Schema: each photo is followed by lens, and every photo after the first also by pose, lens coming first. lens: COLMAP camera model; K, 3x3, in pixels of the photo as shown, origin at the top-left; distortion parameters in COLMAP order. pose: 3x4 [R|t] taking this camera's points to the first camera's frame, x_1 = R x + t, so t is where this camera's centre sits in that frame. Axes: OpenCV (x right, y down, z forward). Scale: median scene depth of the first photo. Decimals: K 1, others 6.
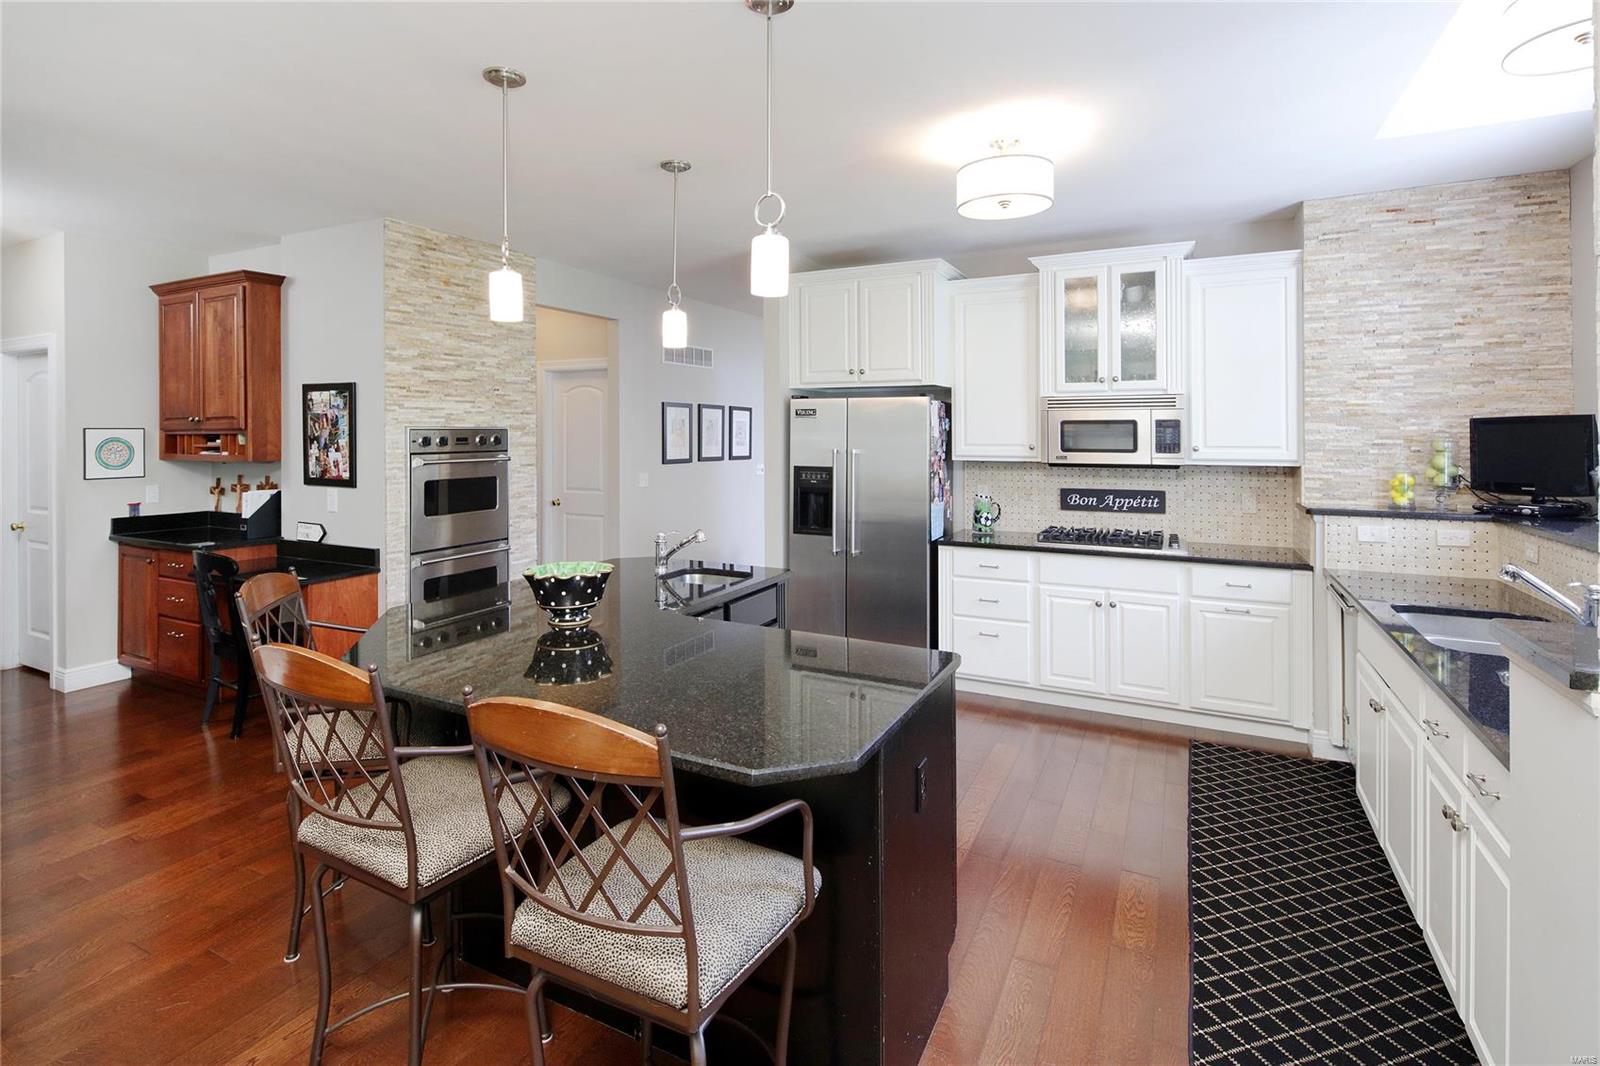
lens RADIAL K [[773.0, 0, 799.1], [0, 773.0, 441.5], [0, 0, 1]] dist [-0.002160, -0.001104]
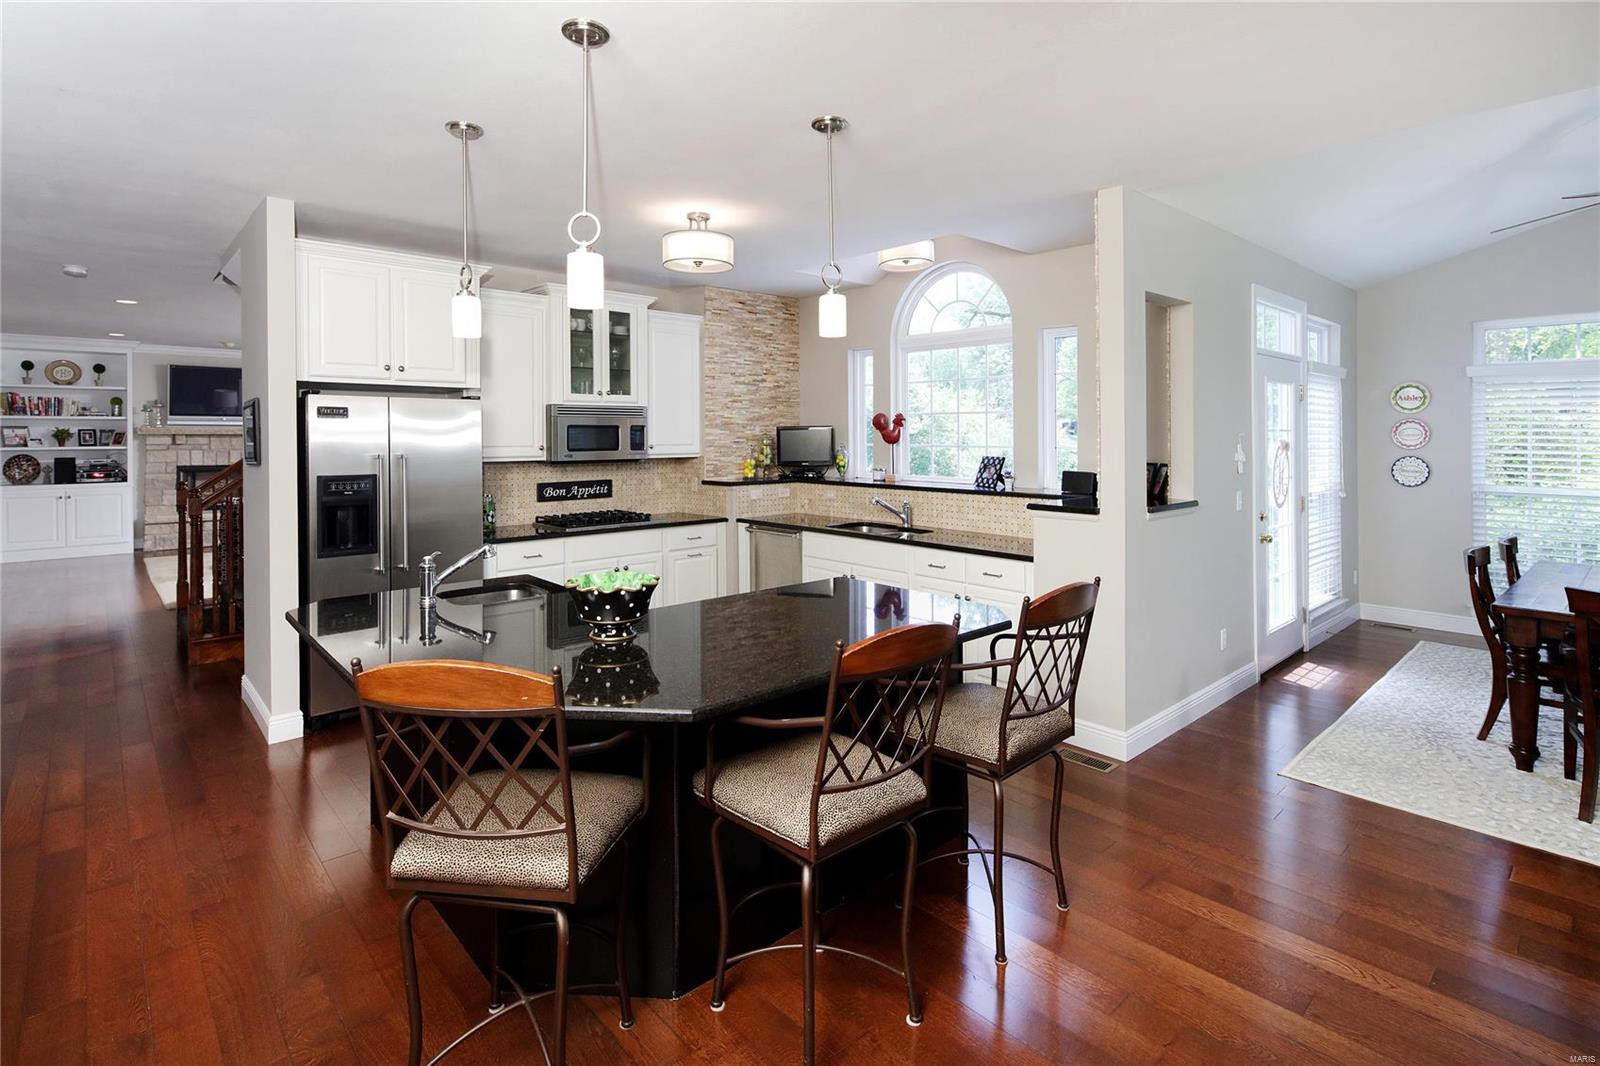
lens RADIAL K [[773.0, 0, 799.1], [0, 773.0, 441.5], [0, 0, 1]] dist [-0.002160, -0.001104]
pose [[0.333133, -0.011132, 0.942814, -0.699634], [0.009097, 0.999922, 0.008592, -0.009149], [-0.942836, 0.005715, 0.333208, 0.287586]]
